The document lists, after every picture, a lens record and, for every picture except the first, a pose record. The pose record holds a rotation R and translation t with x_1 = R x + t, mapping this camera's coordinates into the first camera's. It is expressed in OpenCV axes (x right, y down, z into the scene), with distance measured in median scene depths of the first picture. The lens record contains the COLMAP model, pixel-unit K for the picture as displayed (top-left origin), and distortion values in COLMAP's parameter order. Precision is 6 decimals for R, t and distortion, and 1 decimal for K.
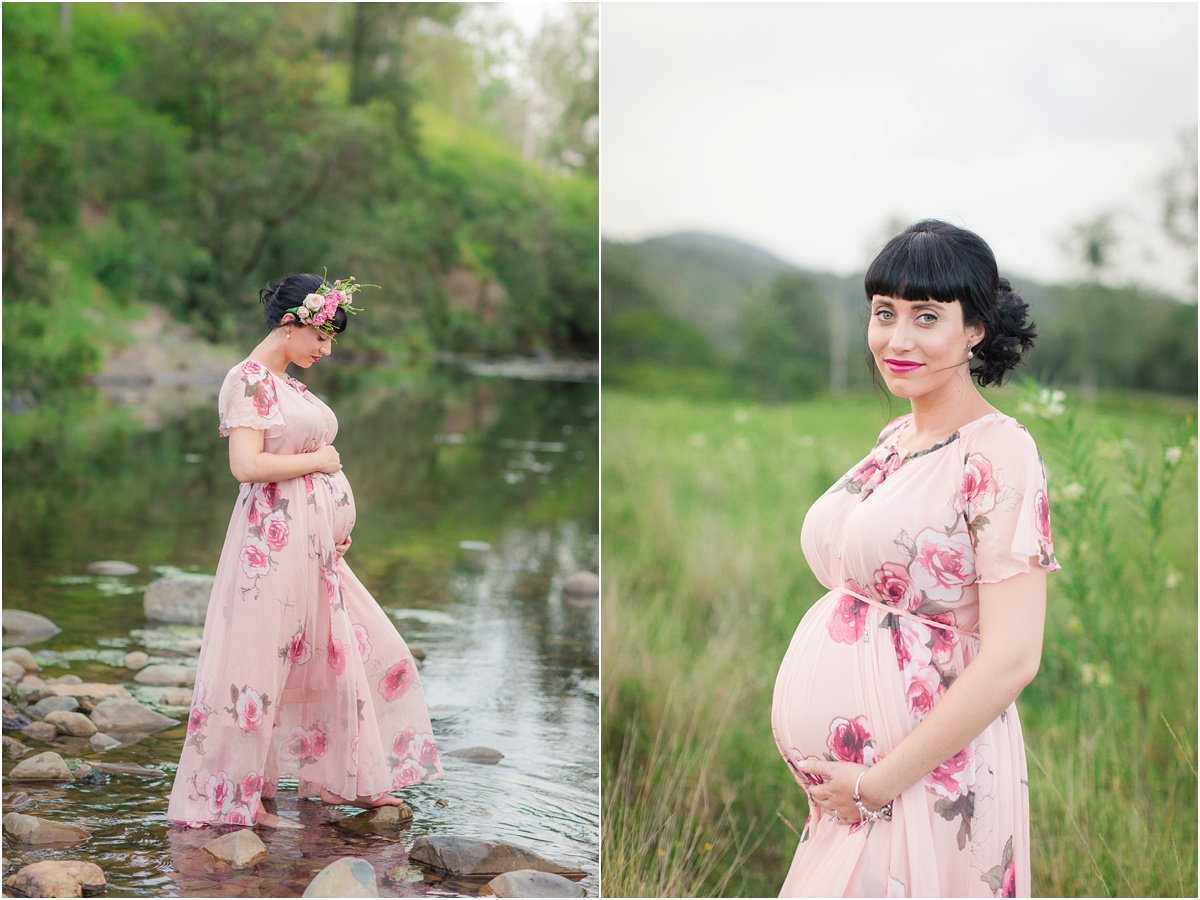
lens RADIAL K [[3750.1, 0, 600.0], [0, 3750.1, 450.0], [0, 0, 1]] dist [-0.858209, 2.067327]
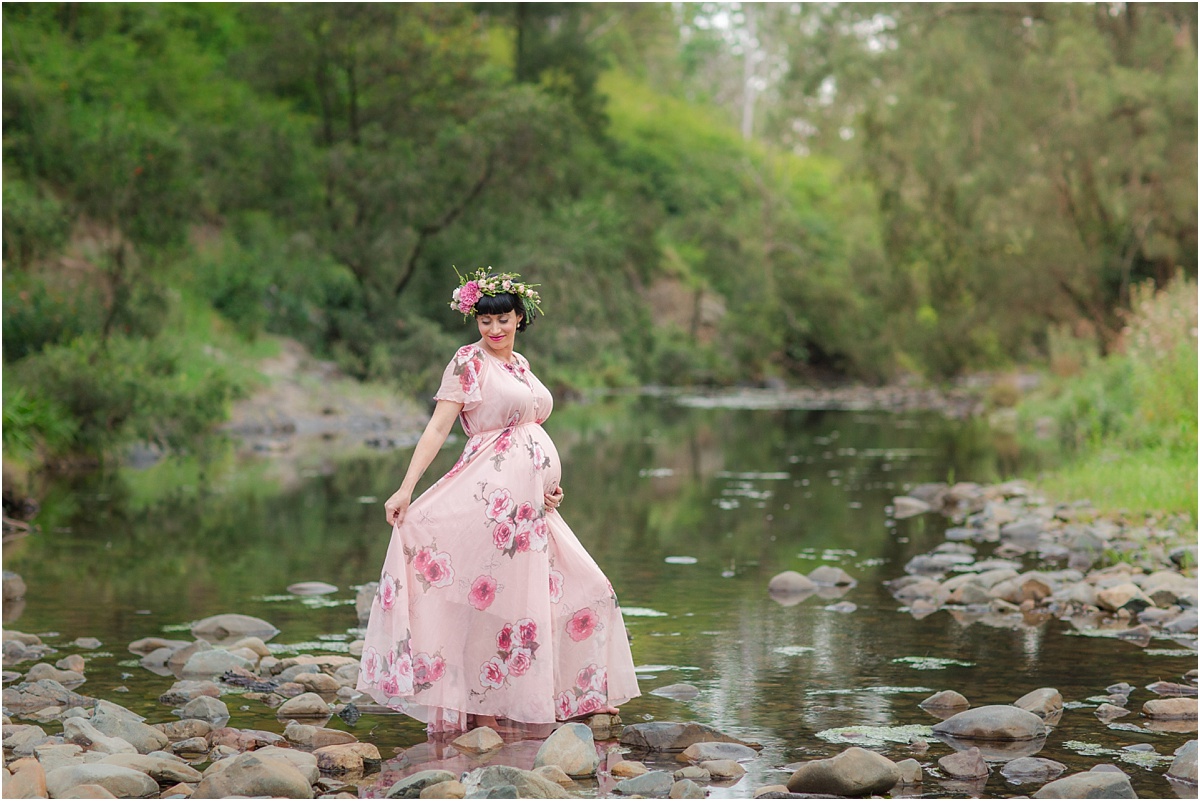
lens RADIAL K [[2893.1, 0, 600.0], [0, 2893.1, 400.5], [0, 0, 1]] dist [0.030457, -0.093342]
pose [[0.997665, -0.044305, -0.051974, -0.019716], [0.044202, 0.999018, -0.003124, -0.020502], [0.052061, 0.000820, 0.998644, 0.371555]]
